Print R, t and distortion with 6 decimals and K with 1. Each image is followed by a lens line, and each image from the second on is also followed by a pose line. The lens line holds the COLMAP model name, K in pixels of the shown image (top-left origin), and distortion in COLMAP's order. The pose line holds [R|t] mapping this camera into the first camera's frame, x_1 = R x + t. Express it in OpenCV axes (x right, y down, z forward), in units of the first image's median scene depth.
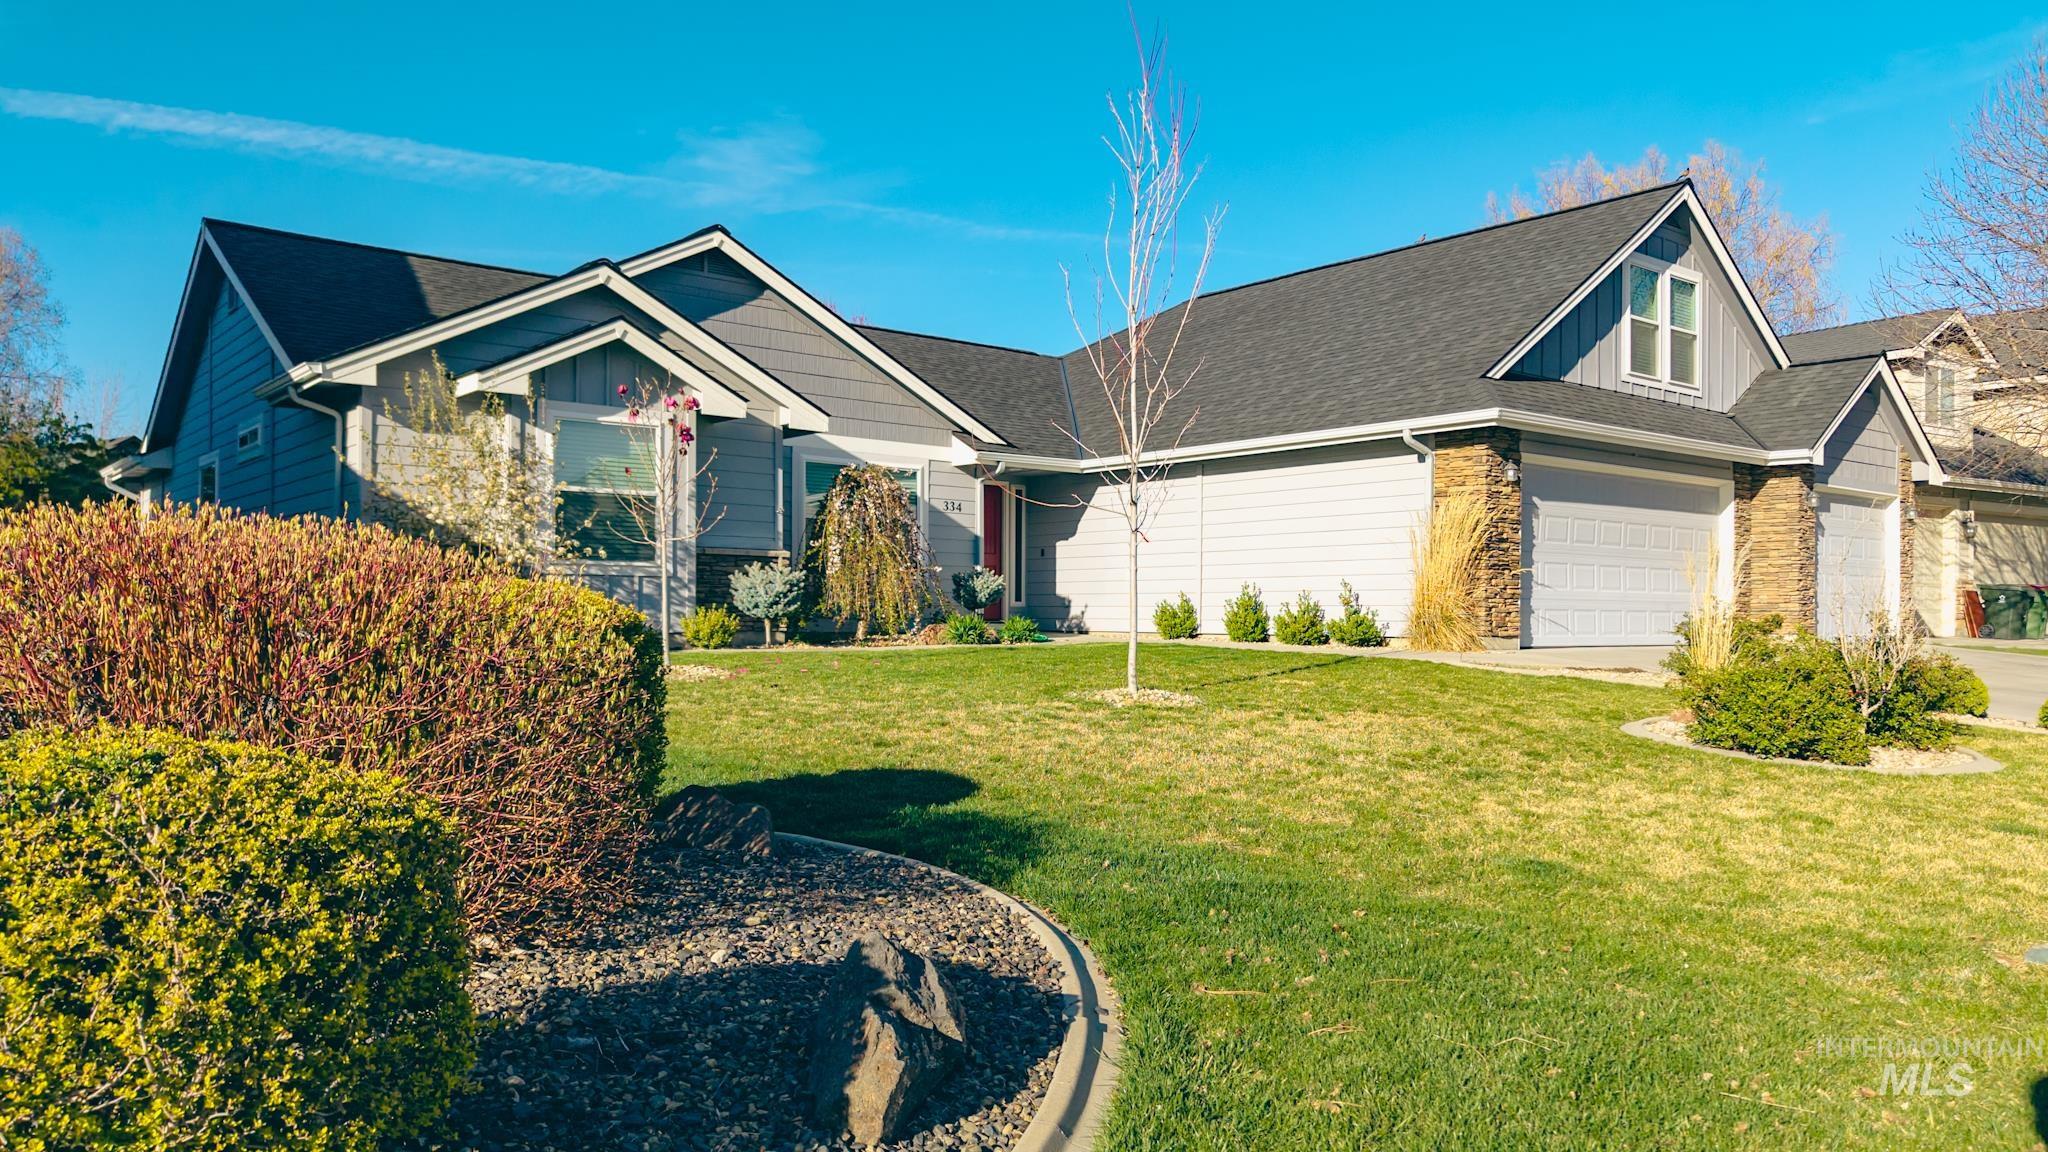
lens RADIAL K [[1437.4, 0, 1066.3], [0, 1437.4, 617.5], [0, 0, 1]] dist [0.000748, -0.000736]
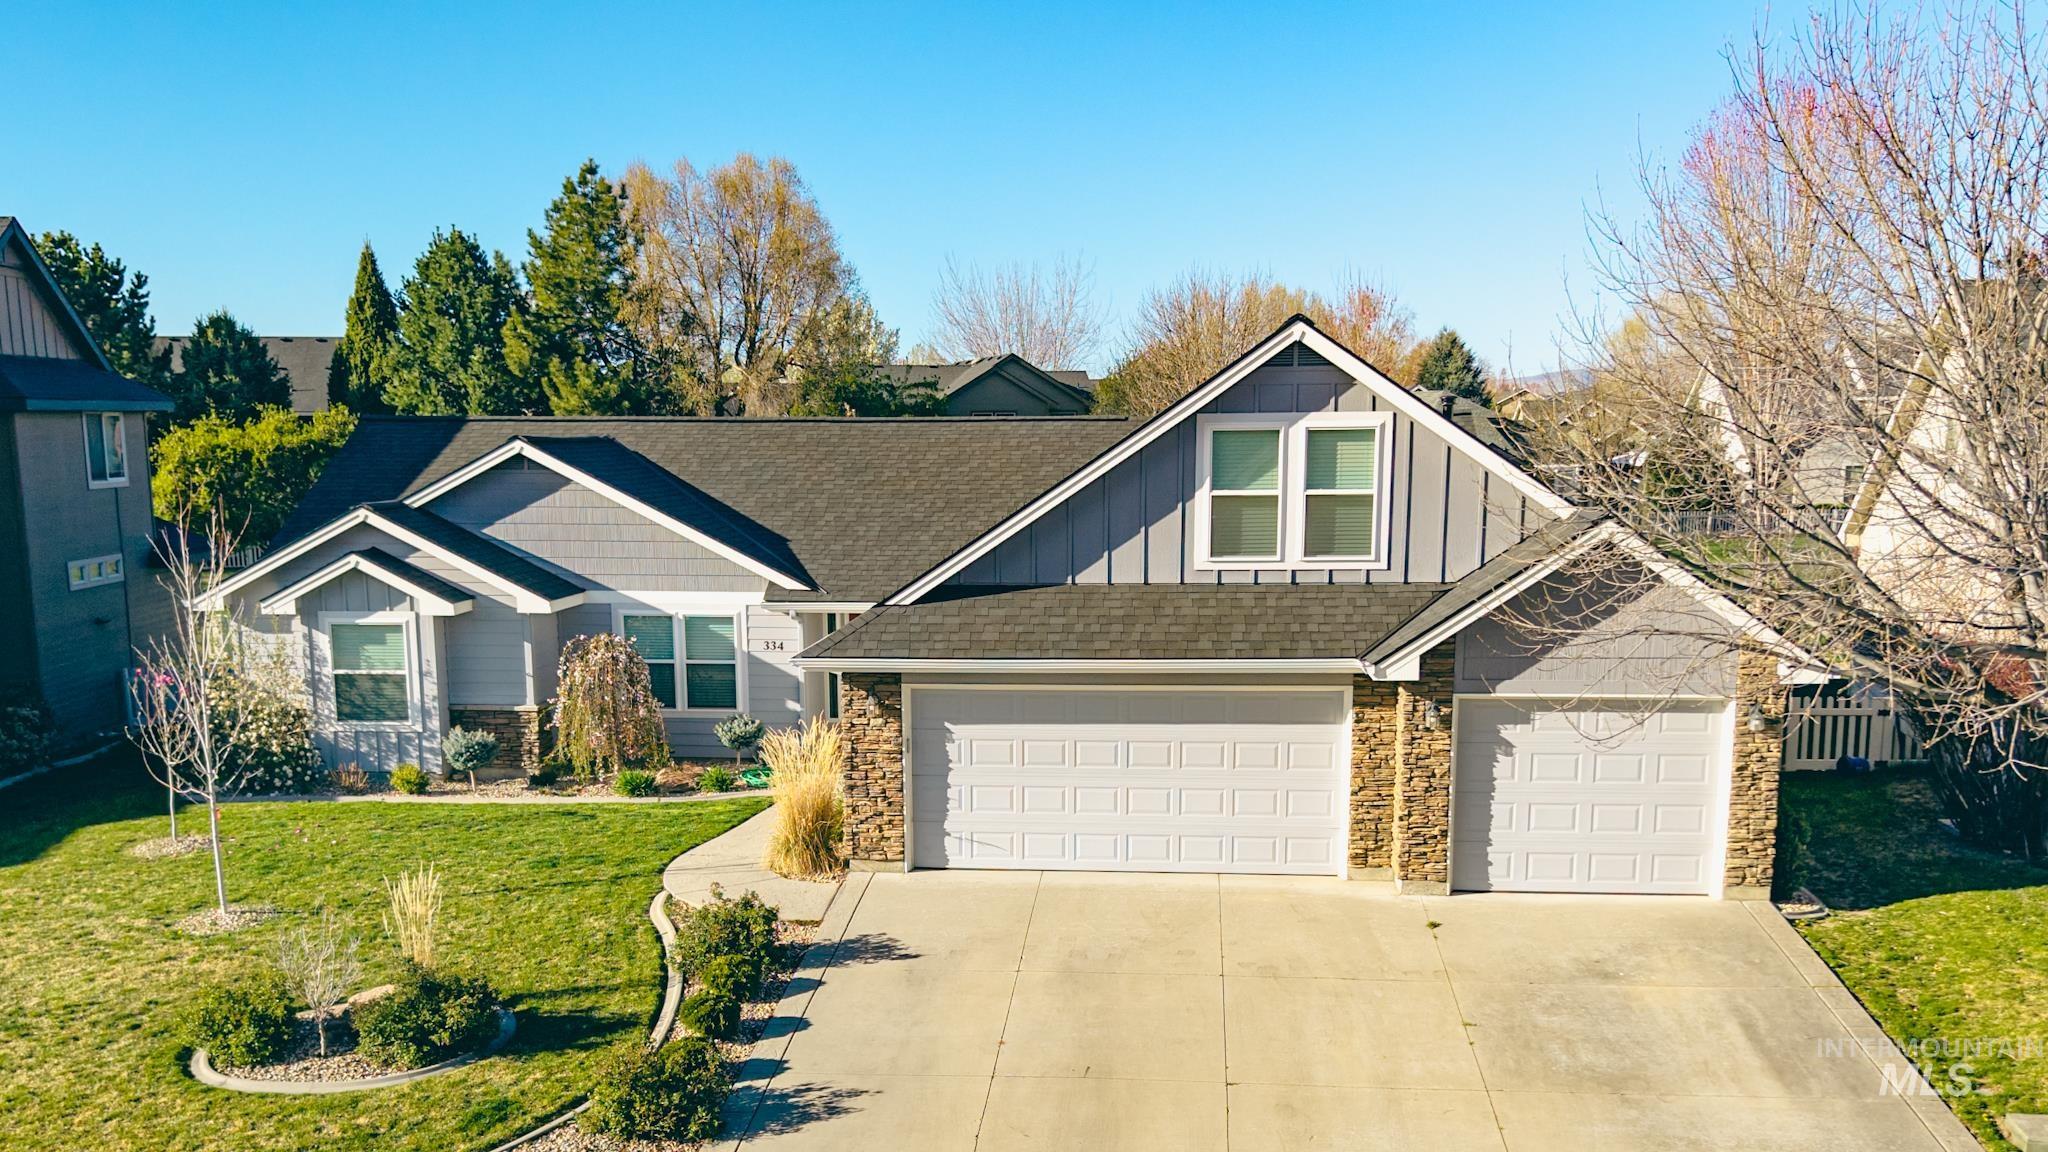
lens RADIAL K [[1914.3, 0, 1007.6], [0, 1914.3, 779.4], [0, 0, 1]] dist [0.066669, -0.013205]
pose [[0.709428, 0.119087, -0.694643, 1.147755], [0.007782, 0.984237, 0.176682, -0.249315], [0.704734, -0.130749, 0.697319, 0.091171]]
